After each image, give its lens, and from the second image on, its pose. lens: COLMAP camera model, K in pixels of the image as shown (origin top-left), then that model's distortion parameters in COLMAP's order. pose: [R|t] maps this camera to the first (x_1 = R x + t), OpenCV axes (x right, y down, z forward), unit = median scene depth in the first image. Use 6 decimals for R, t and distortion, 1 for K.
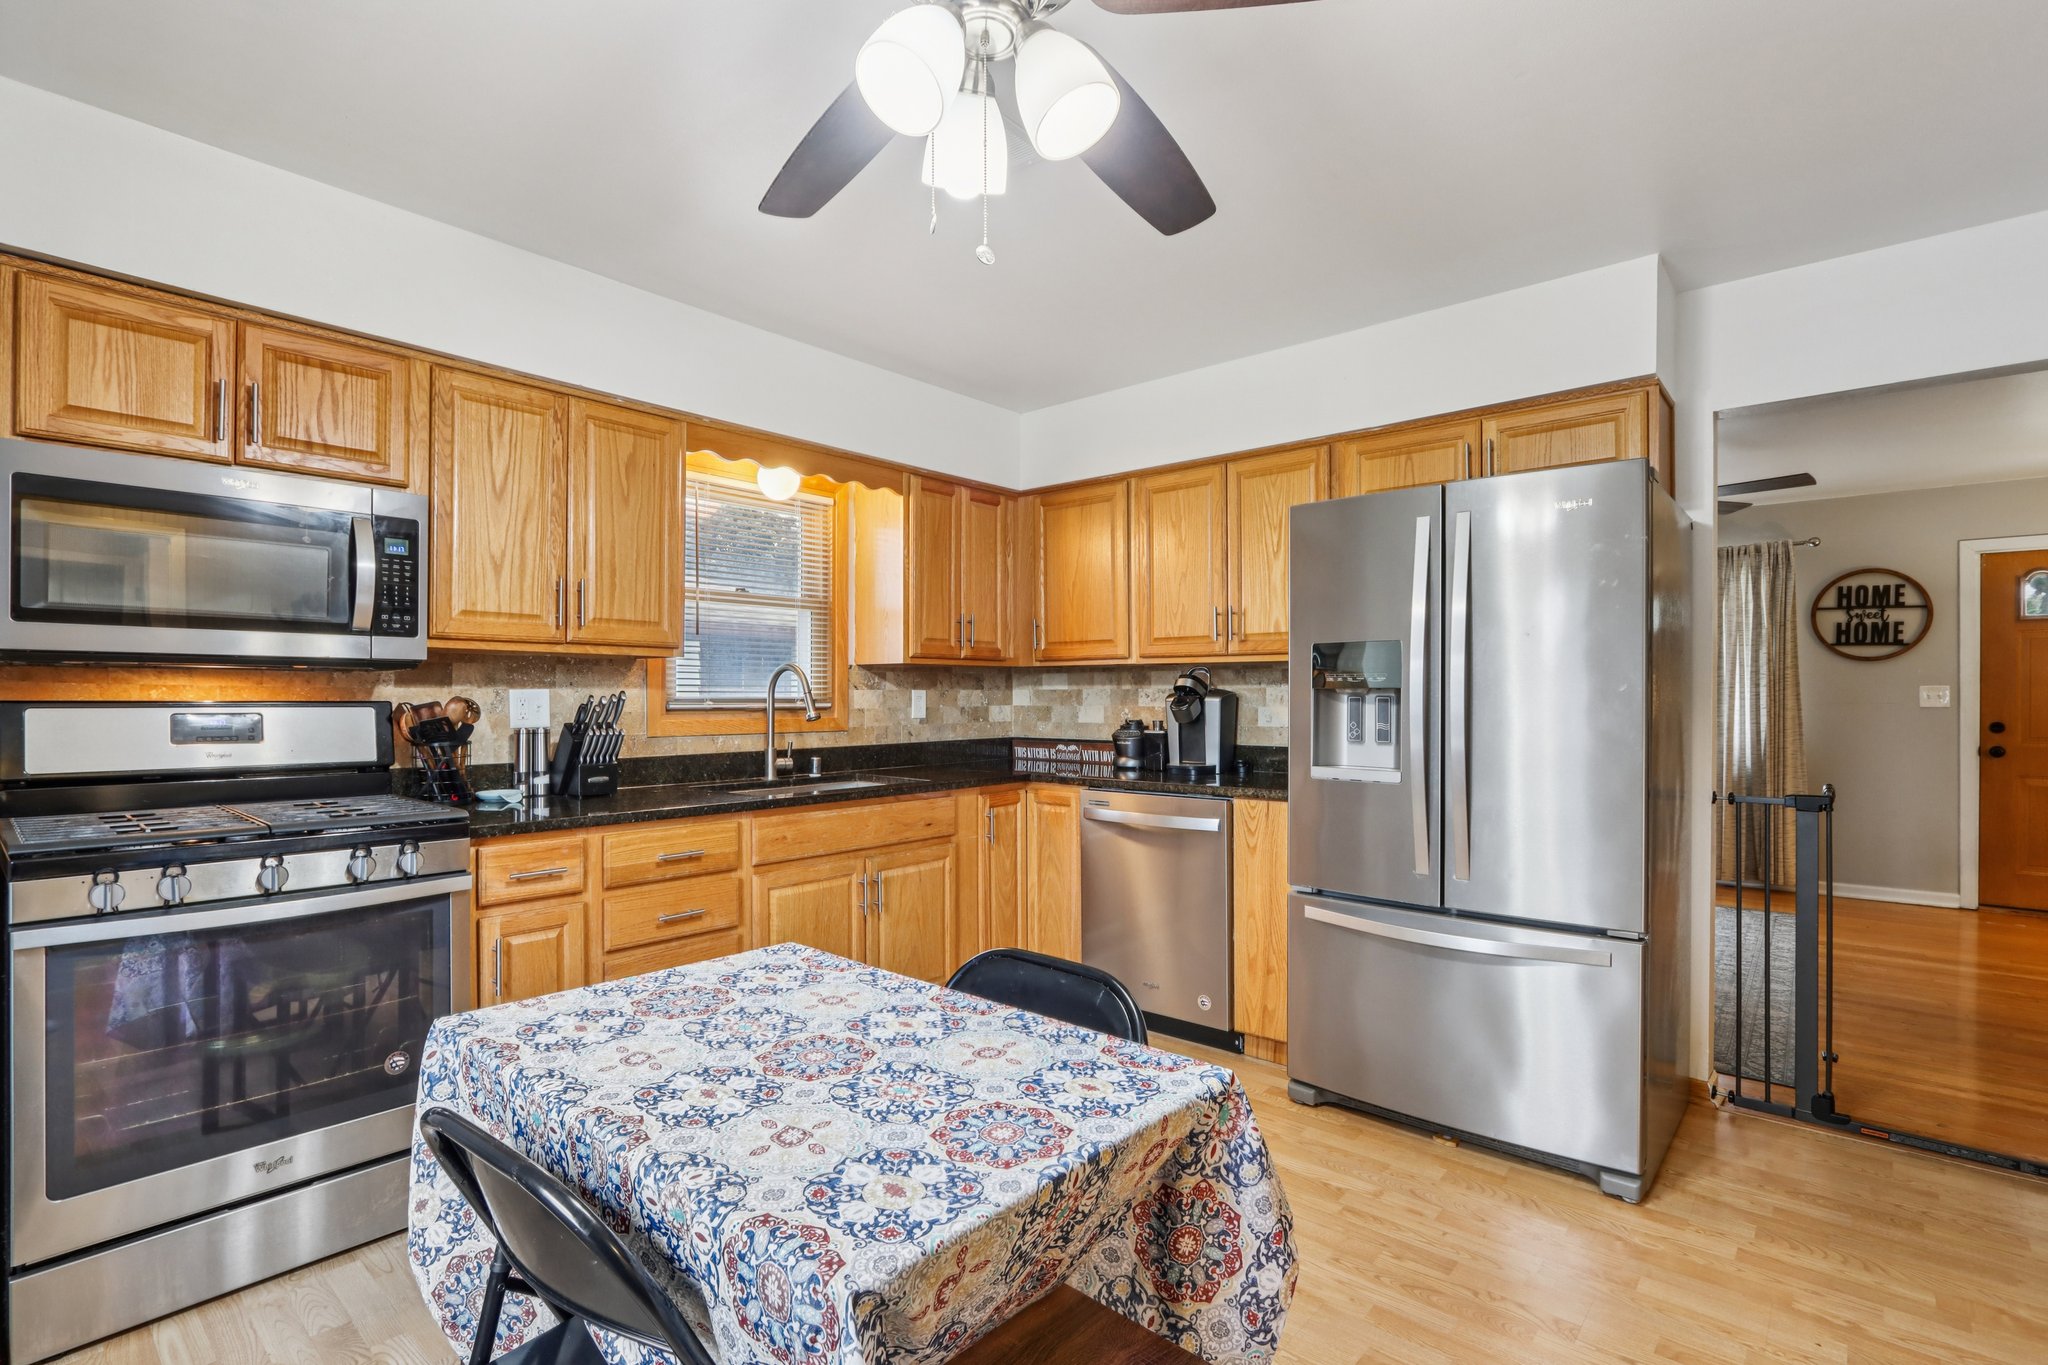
lens RADIAL K [[945.3, 0, 1006.9], [0, 945.3, 692.5], [0, 0, 1]] dist [-0.016059, 0.001385]
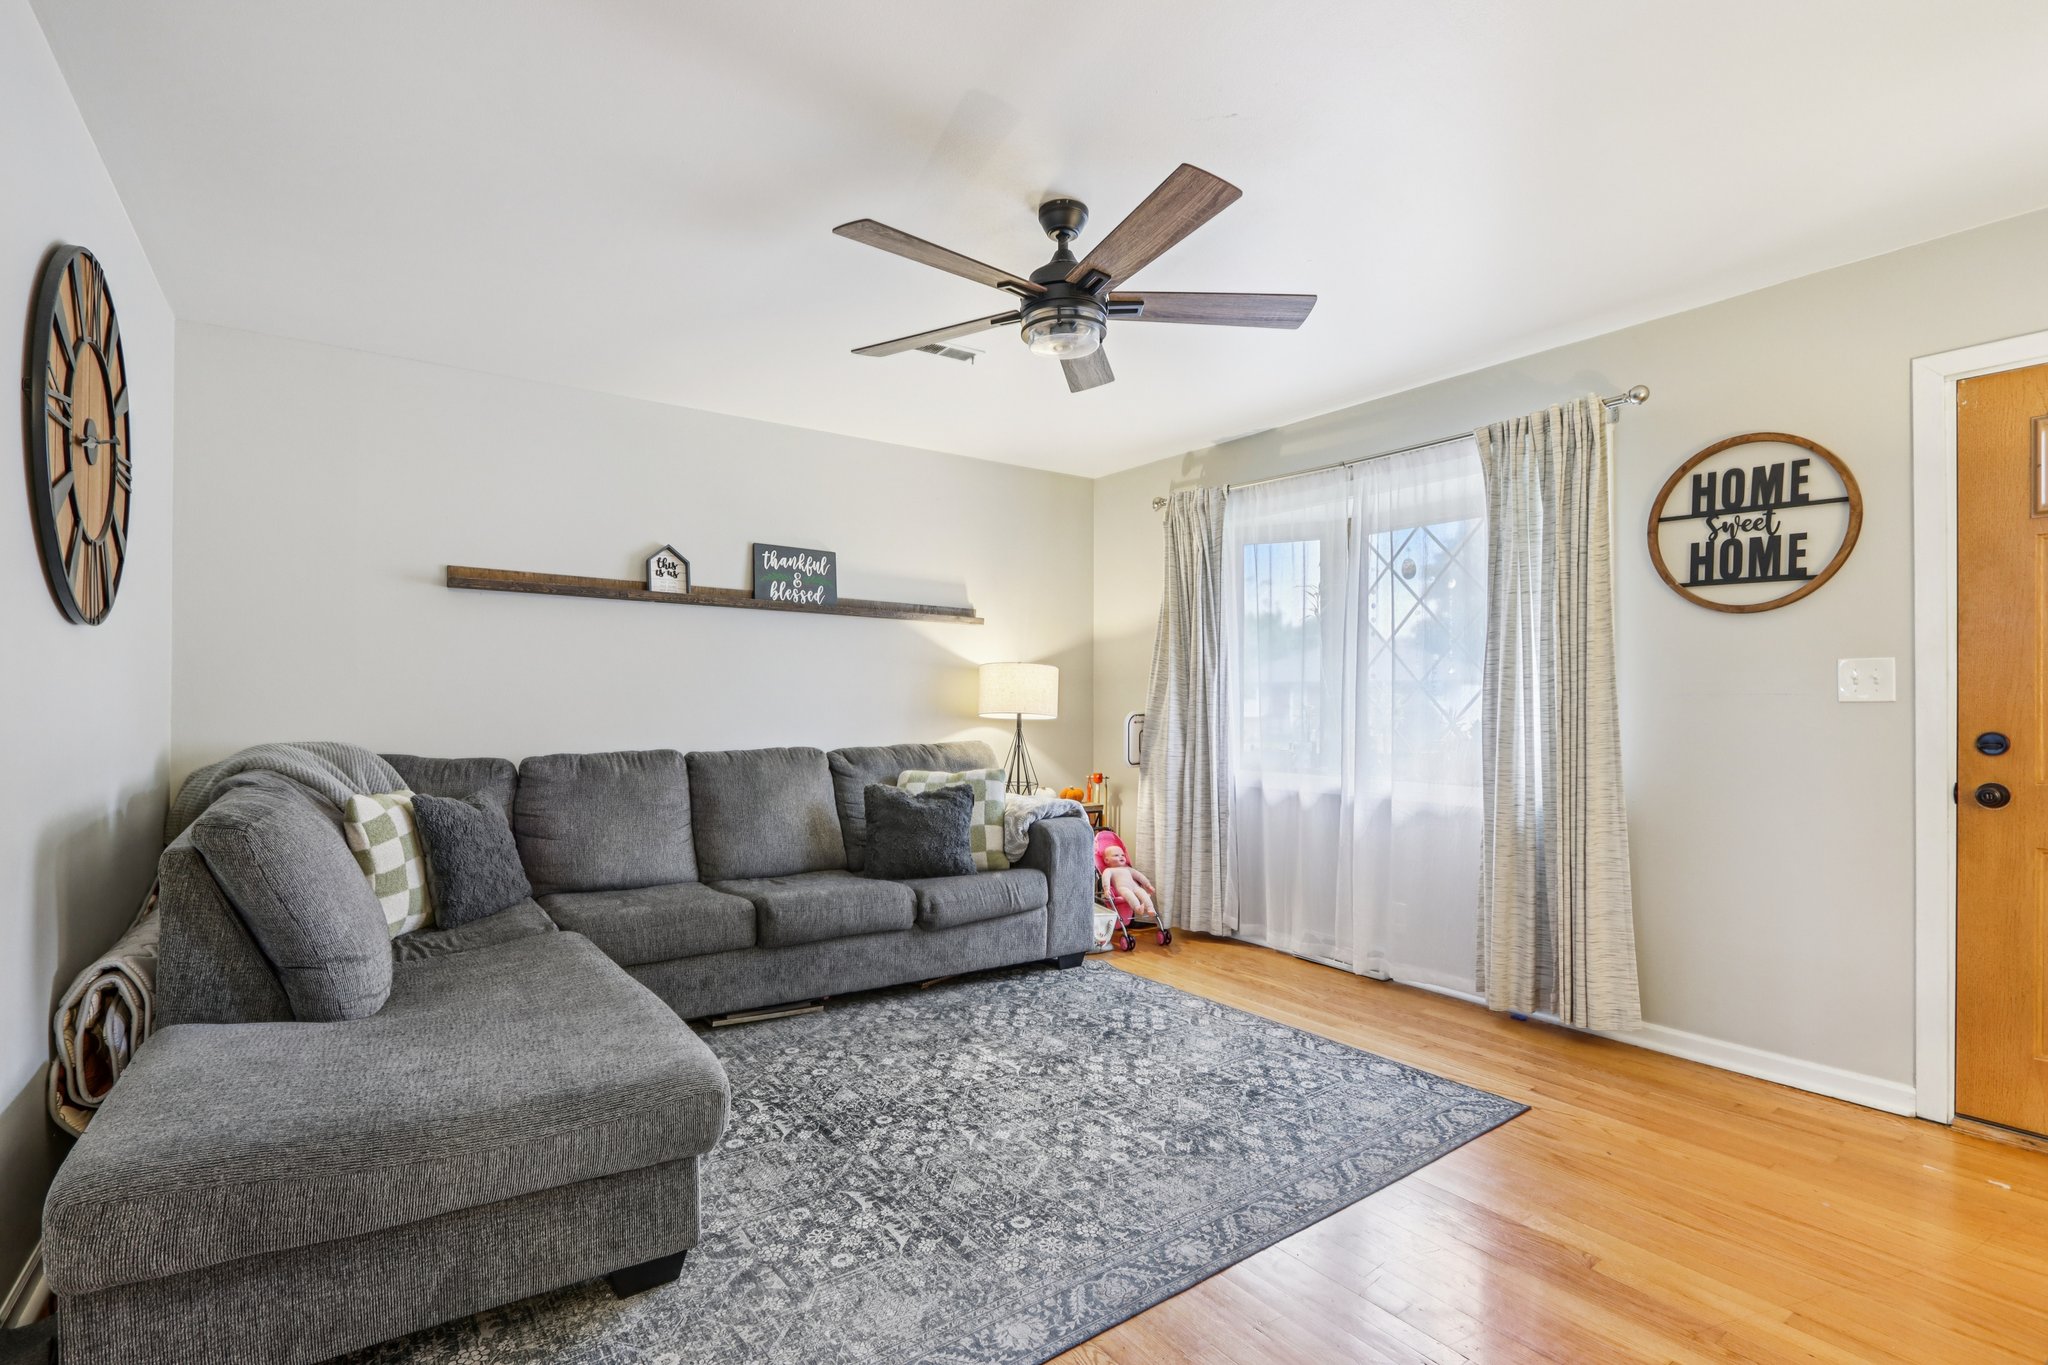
lens RADIAL K [[945.3, 0, 1006.9], [0, 945.3, 692.5], [0, 0, 1]] dist [-0.016059, 0.001385]
pose [[0.976315, -0.000969, -0.216351, 0.633786], [-0.000532, 0.999976, -0.006878, 0.014143], [0.216353, 0.006830, 0.976291, 0.402963]]
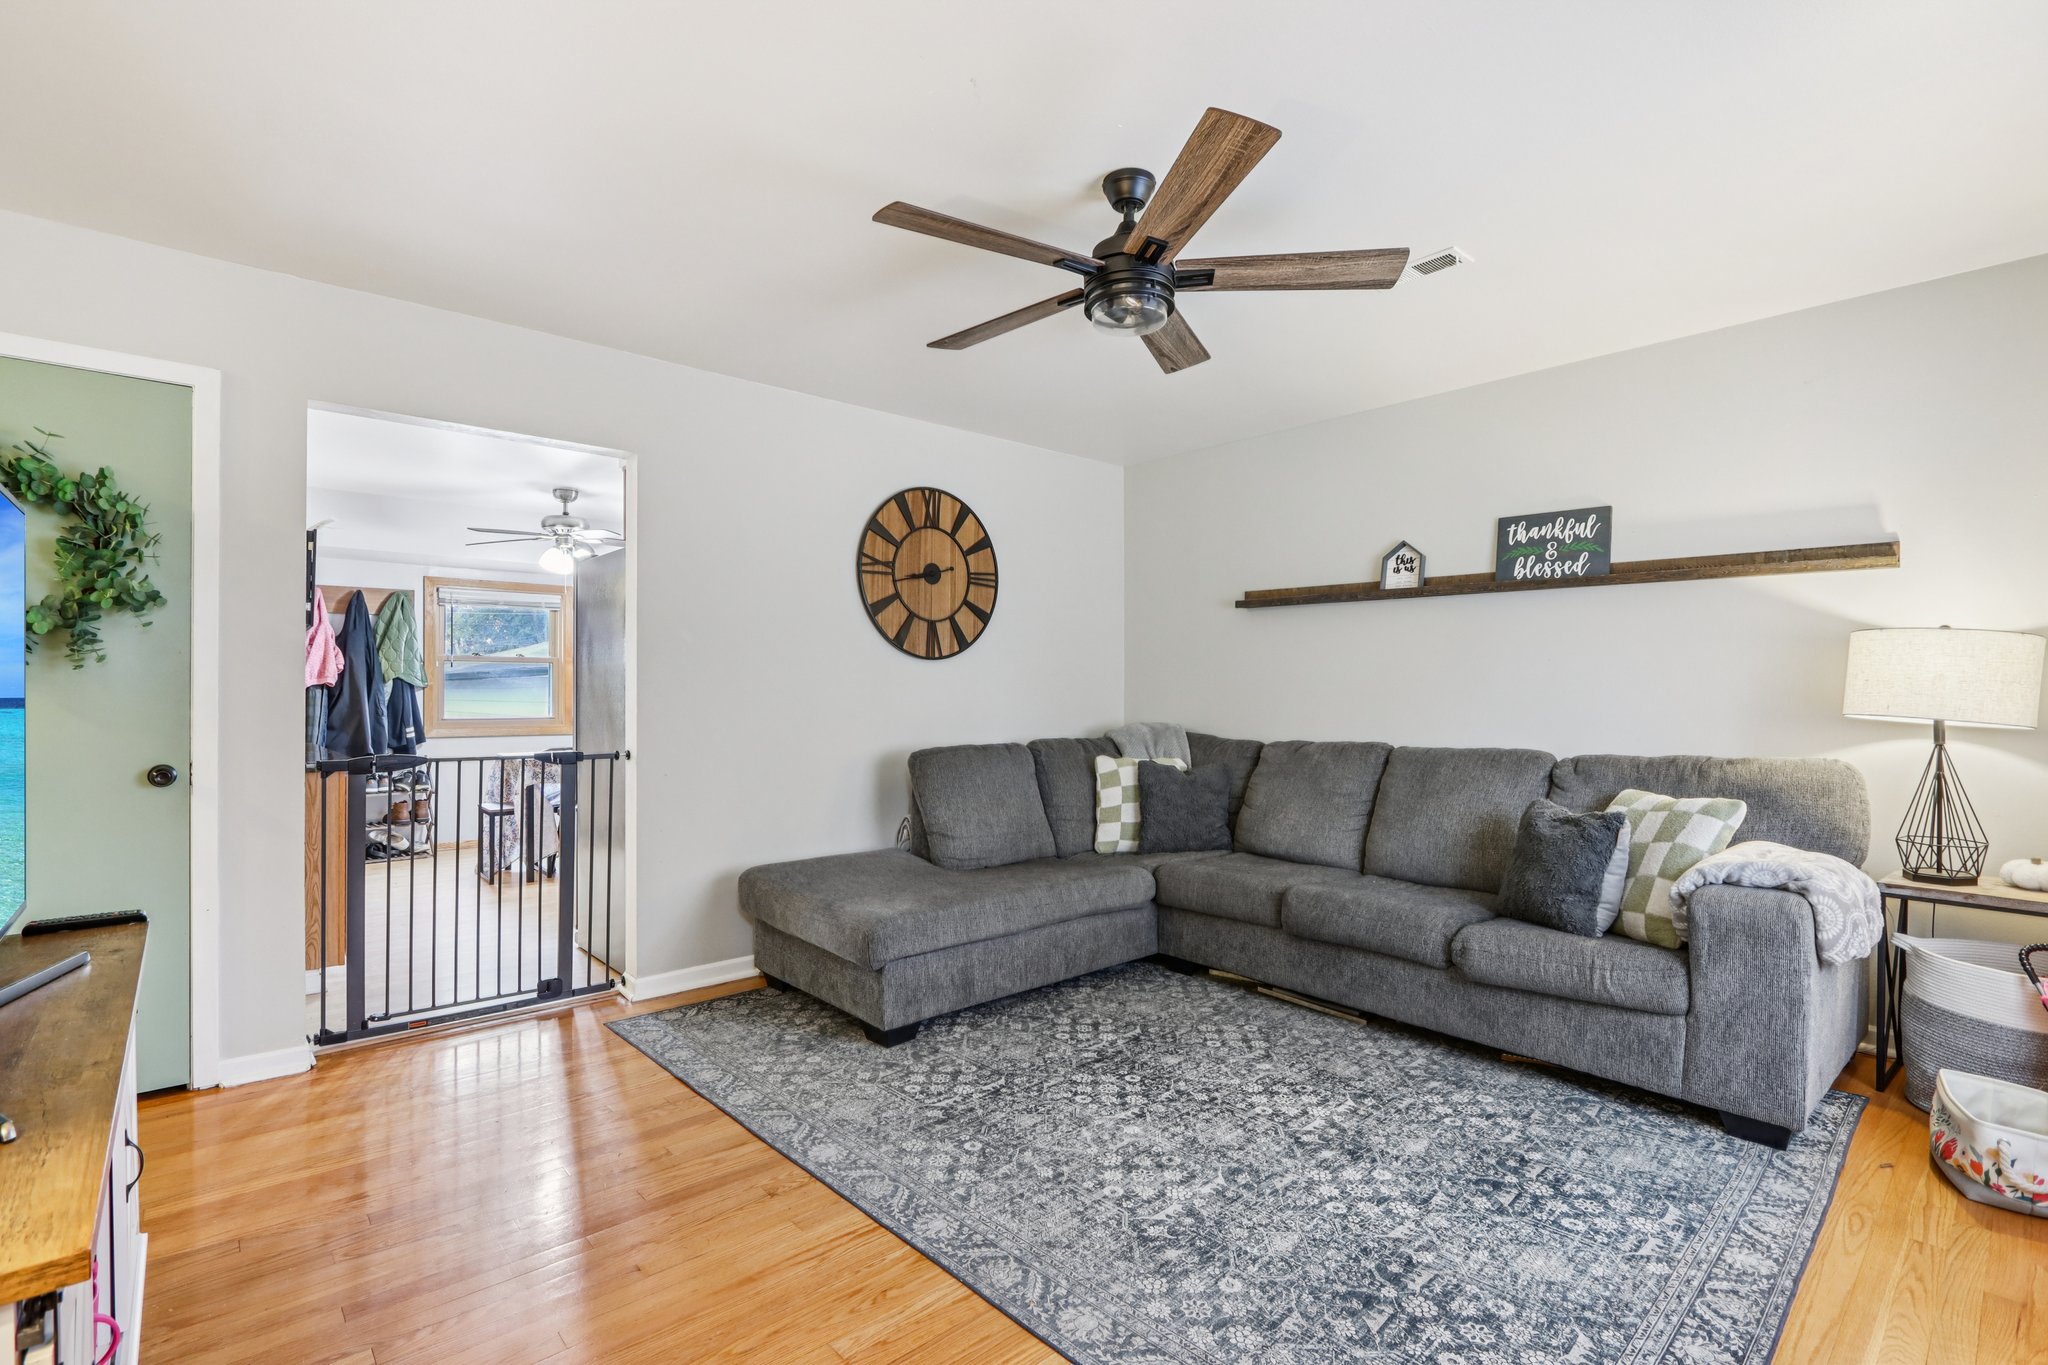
lens RADIAL K [[945.3, 0, 1006.9], [0, 945.3, 692.5], [0, 0, 1]] dist [-0.016059, 0.001385]
pose [[-0.098742, -0.003123, -0.995108, 0.979980], [0.001611, 0.999993, -0.003298, 0.015350], [0.995112, -0.001929, -0.098736, 0.819910]]
